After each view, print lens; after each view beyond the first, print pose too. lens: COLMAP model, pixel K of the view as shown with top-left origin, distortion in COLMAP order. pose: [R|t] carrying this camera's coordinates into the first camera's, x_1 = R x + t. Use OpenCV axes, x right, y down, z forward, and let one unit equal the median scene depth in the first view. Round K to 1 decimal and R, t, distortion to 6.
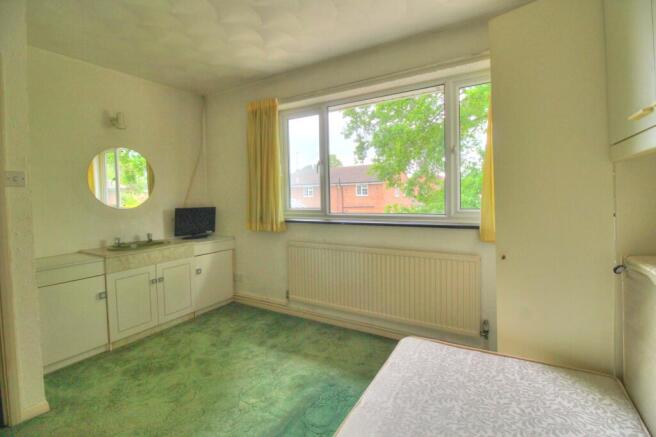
lens RADIAL K [[301.2, 0, 328.5], [0, 301.2, 203.8], [0, 0, 1]] dist [0.000710, -0.008901]
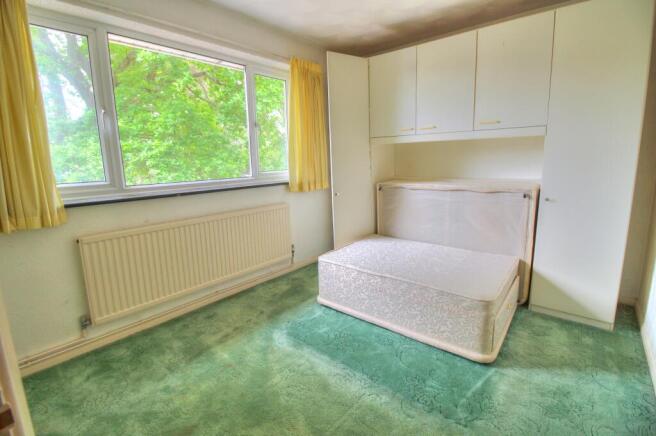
lens RADIAL K [[301.2, 0, 328.5], [0, 301.2, 203.3], [0, 0, 1]] dist [0.000710, -0.008901]
pose [[0.171513, -0.128012, 0.976830, -0.736962], [0.048345, 0.991421, 0.121436, 0.008038], [-0.983995, 0.026396, 0.176230, 0.460460]]
